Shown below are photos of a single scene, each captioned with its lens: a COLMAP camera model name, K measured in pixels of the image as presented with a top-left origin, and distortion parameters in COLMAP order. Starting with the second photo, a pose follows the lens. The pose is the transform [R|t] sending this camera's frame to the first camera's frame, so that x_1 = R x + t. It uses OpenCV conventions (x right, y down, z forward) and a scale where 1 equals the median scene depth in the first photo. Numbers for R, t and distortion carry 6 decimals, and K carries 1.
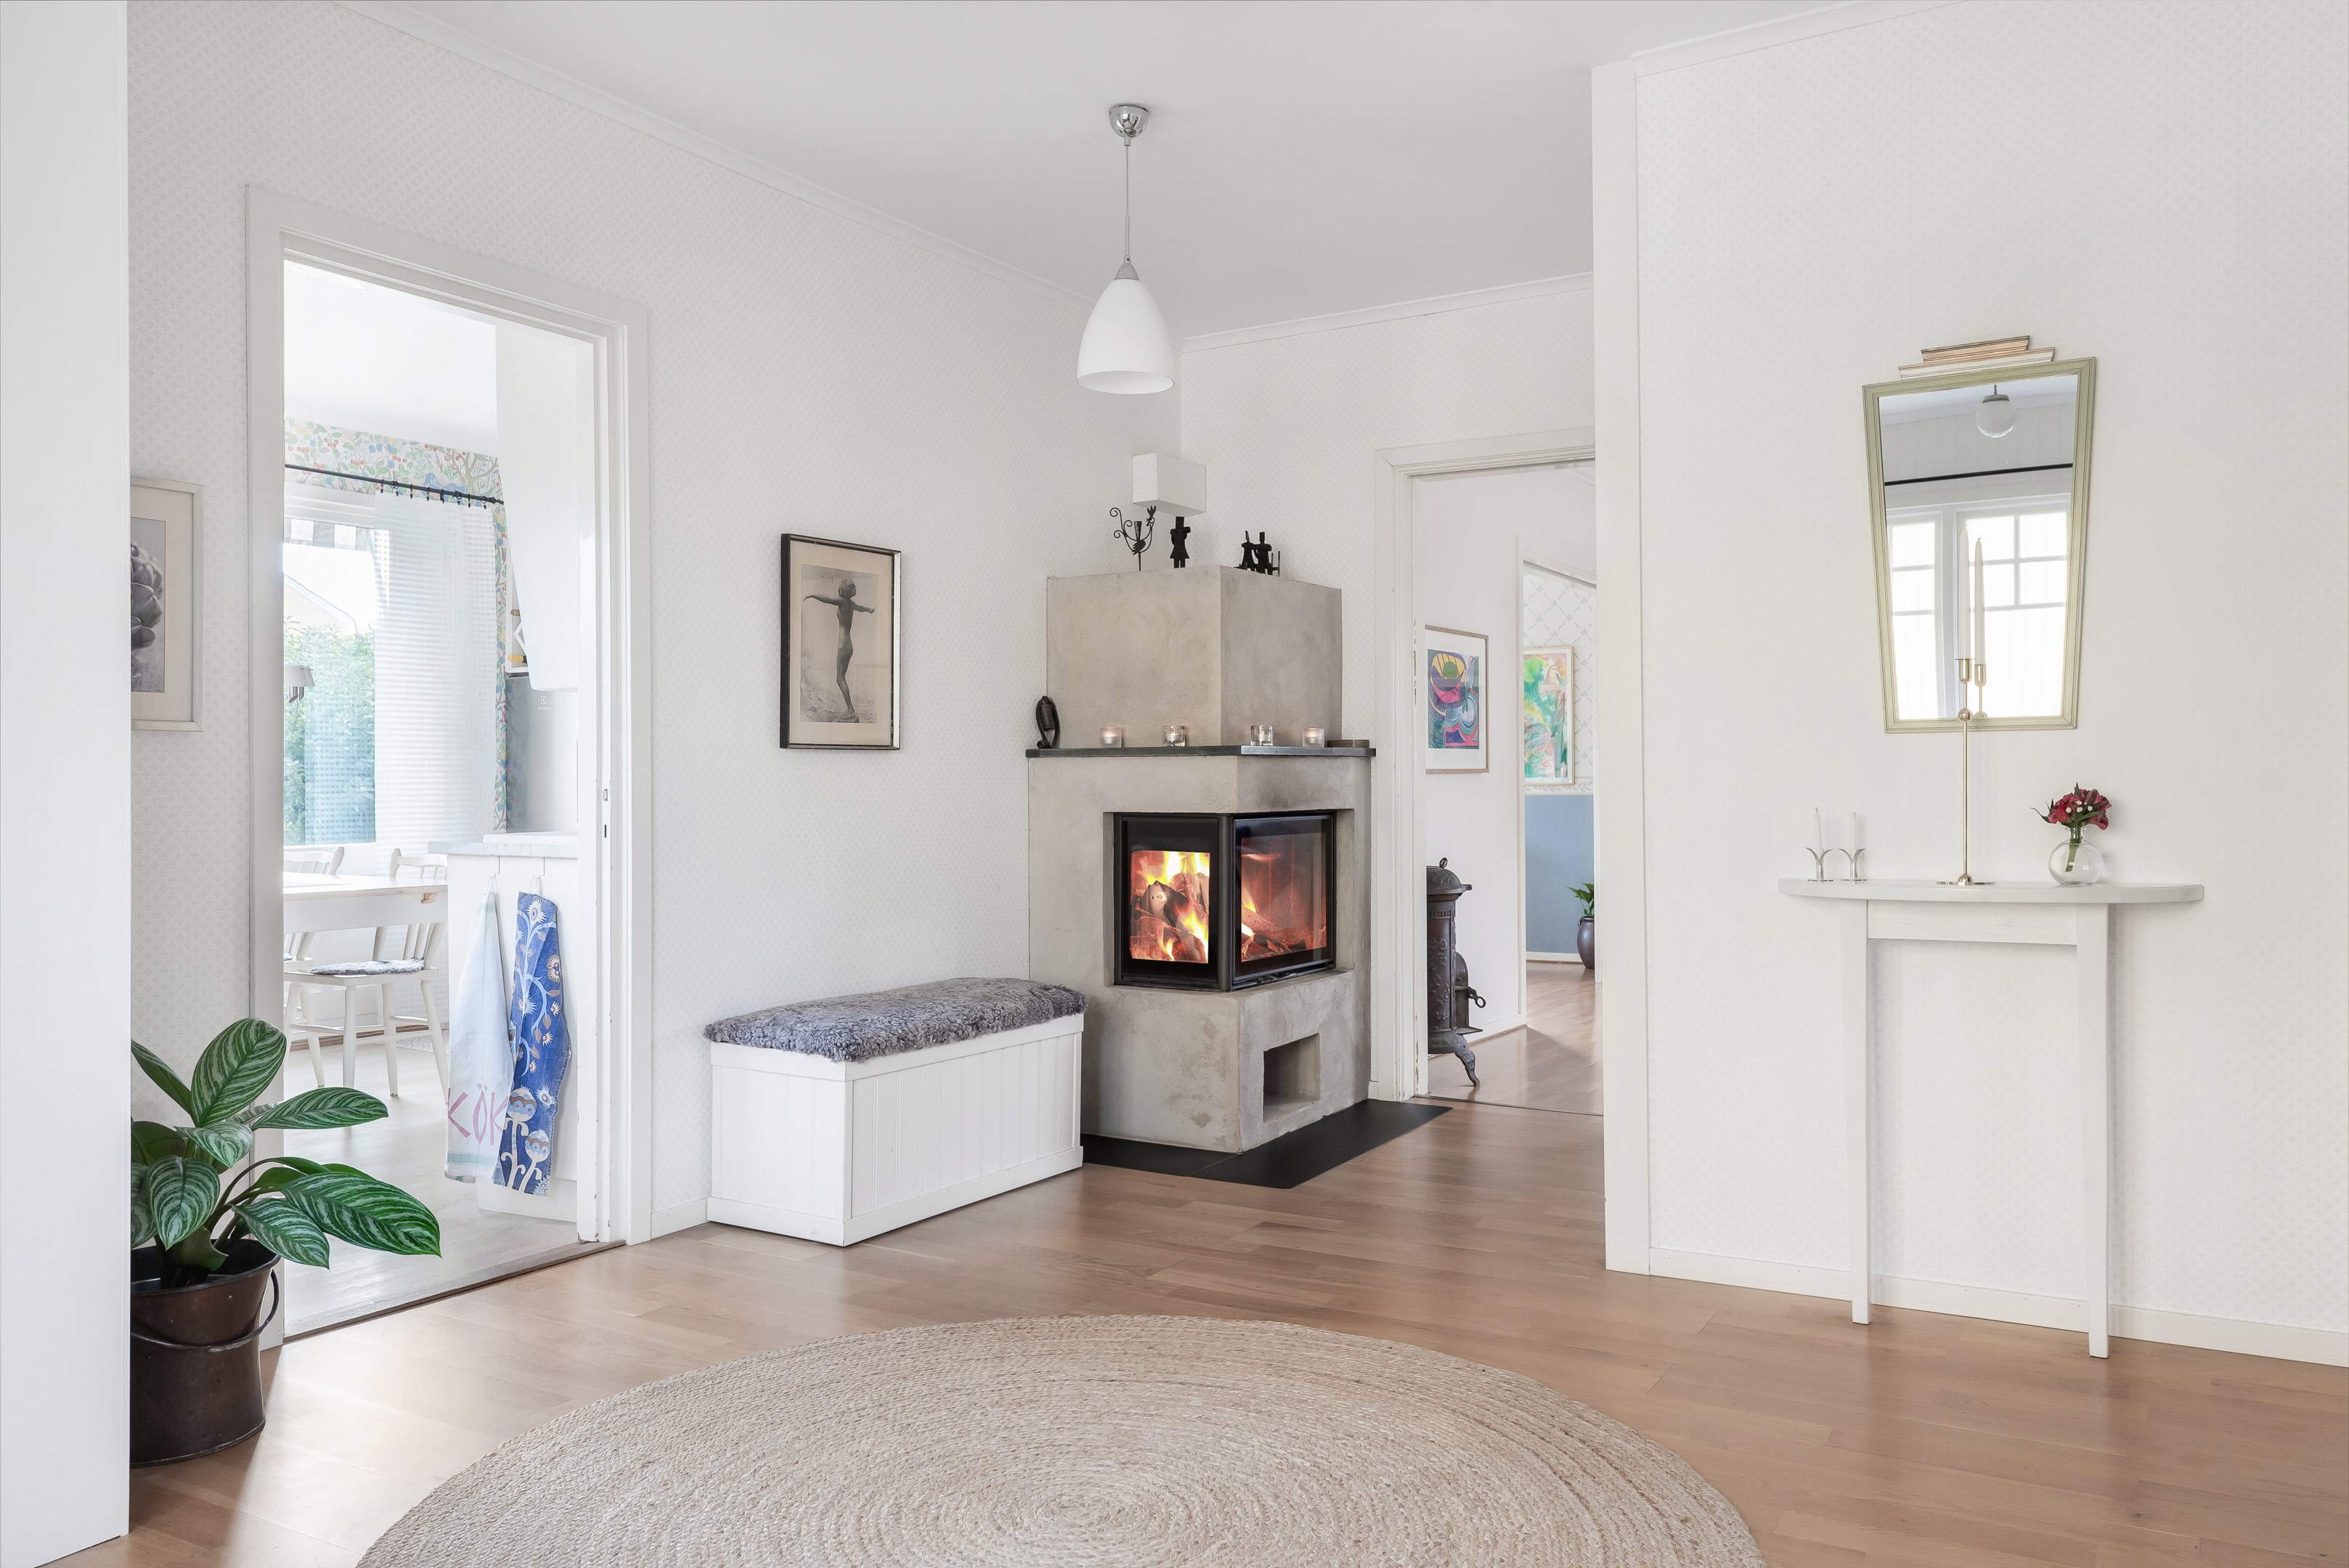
lens RADIAL K [[1664.0, 0, 1174.5], [0, 1664.0, 784.0], [0, 0, 1]] dist [0.032353, -0.035990]
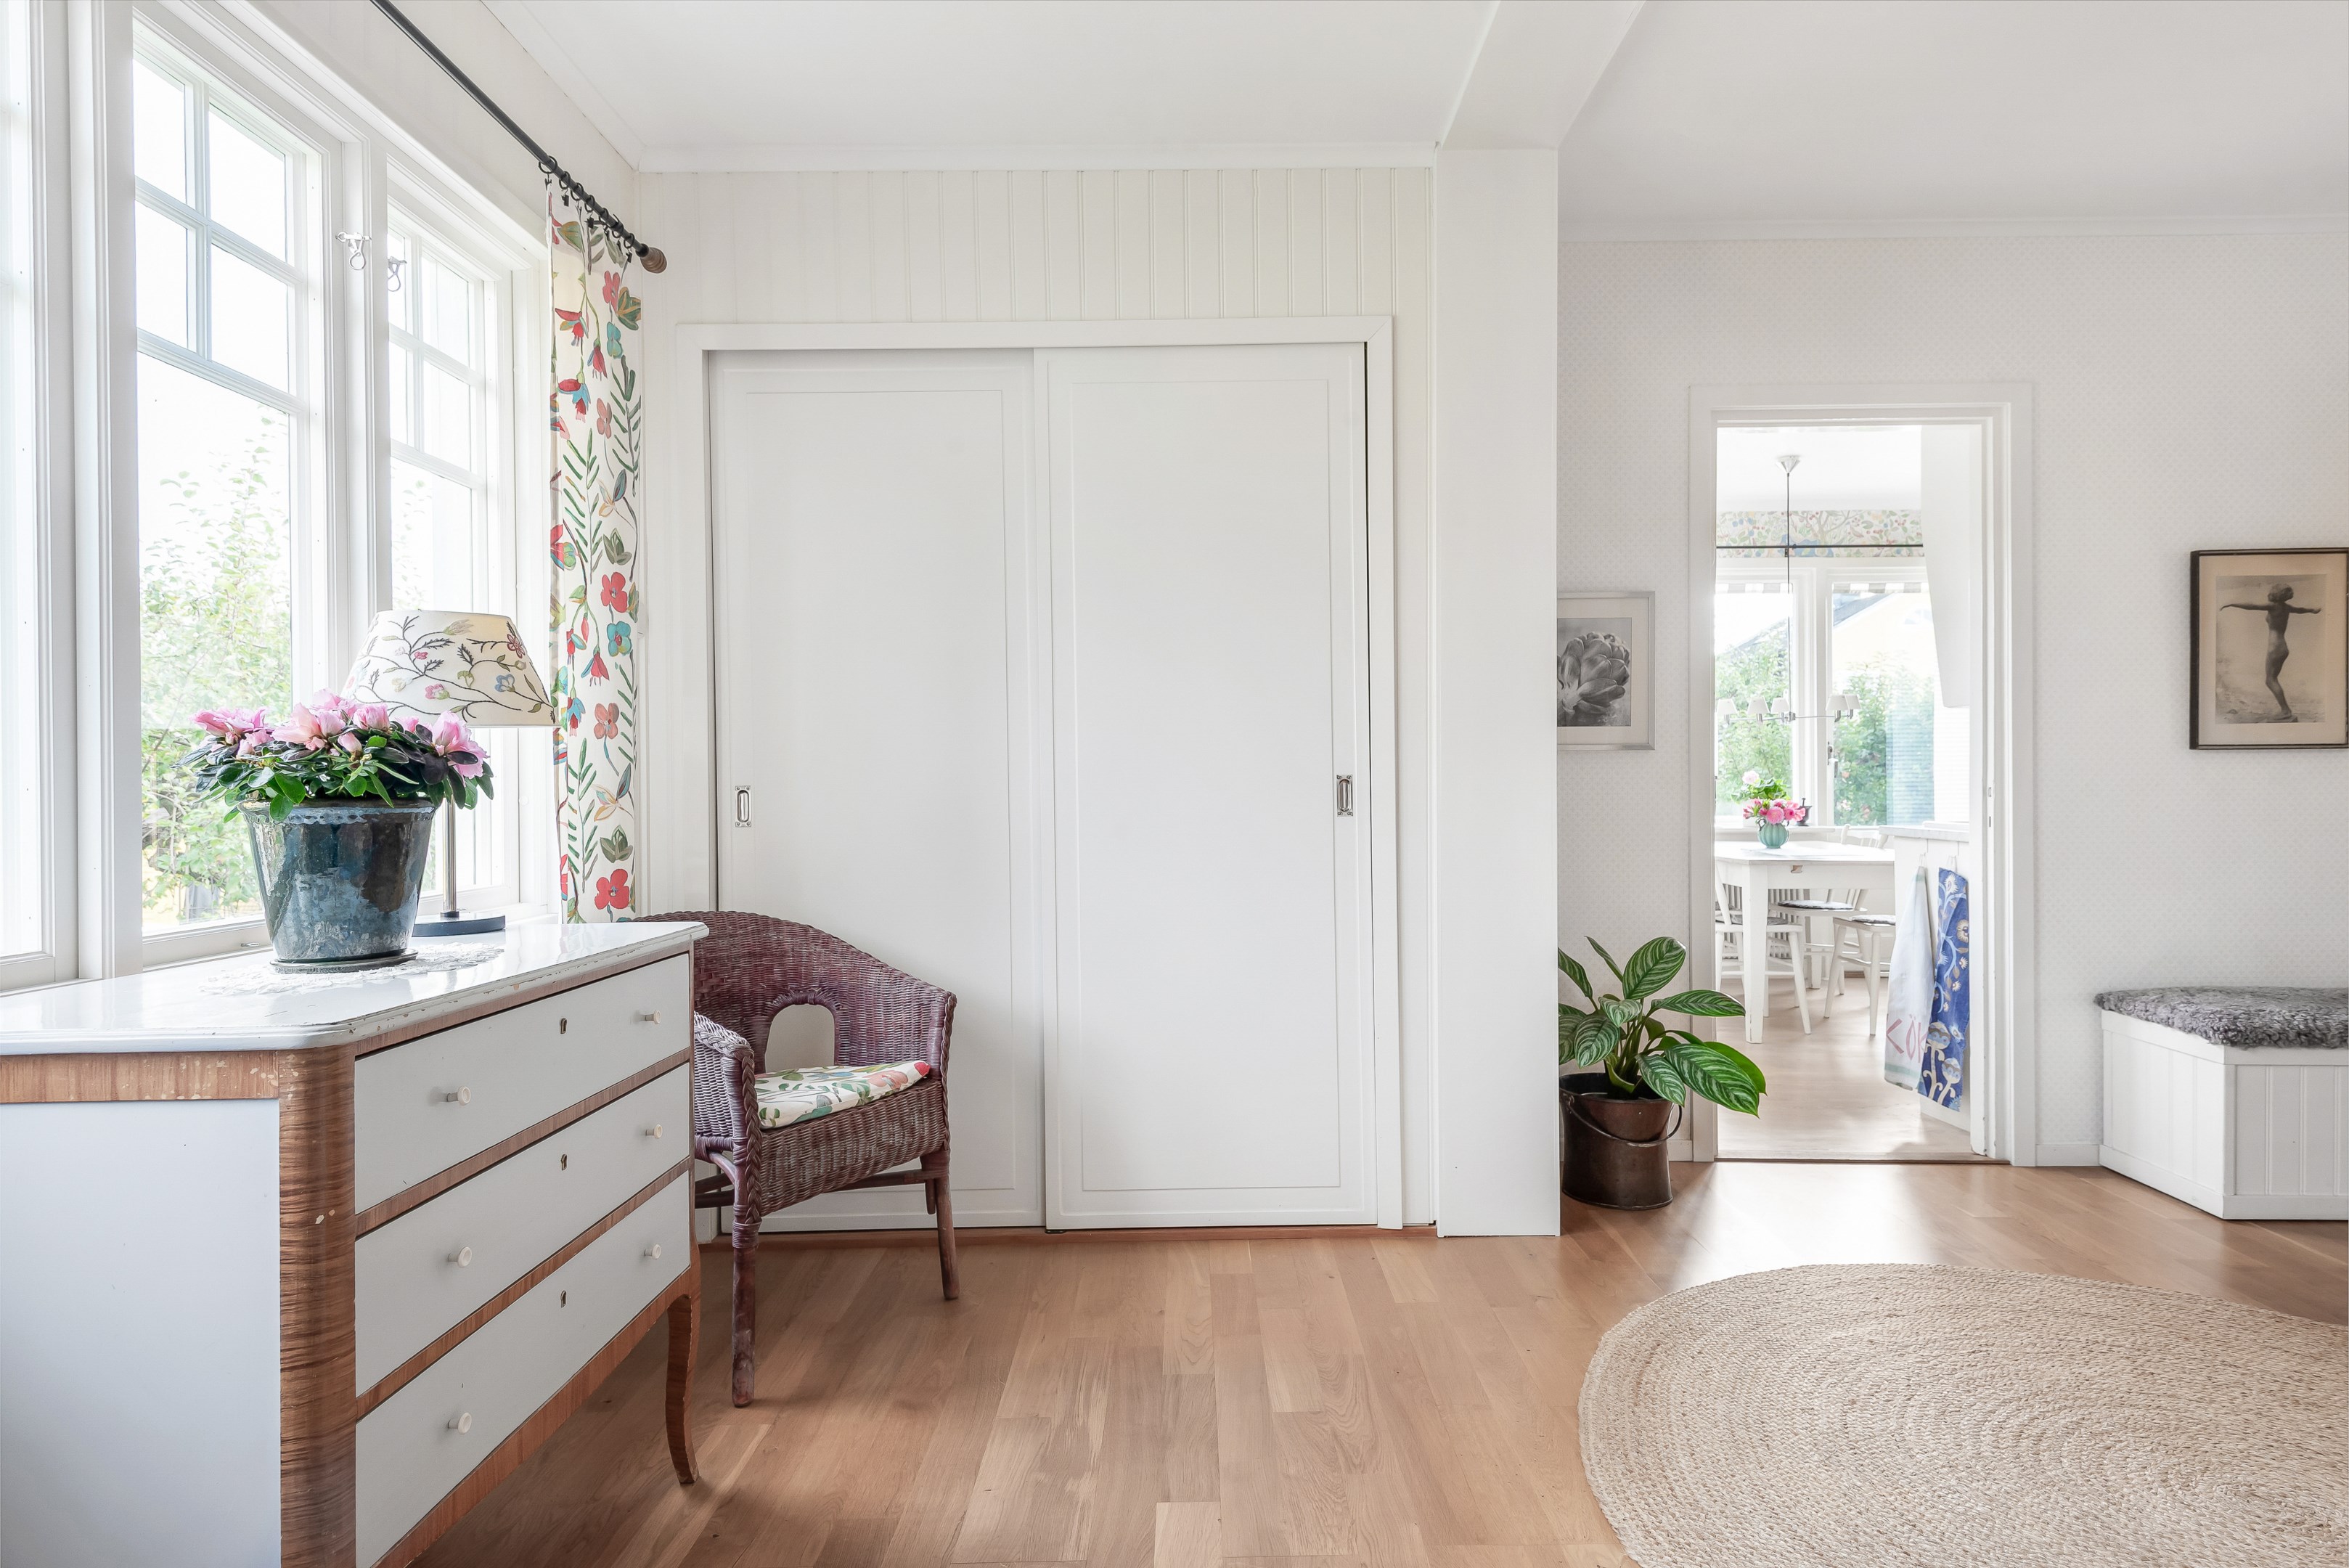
lens RADIAL K [[1232.8, 0, 1174.5], [0, 1232.8, 784.0], [0, 0, 1]] dist [-0.000917, -0.002482]
pose [[0.512400, 0.002127, -0.858744, 0.115370], [0.001005, 0.999995, 0.003076, -0.002263], [0.858746, -0.002439, 0.512395, 0.024587]]
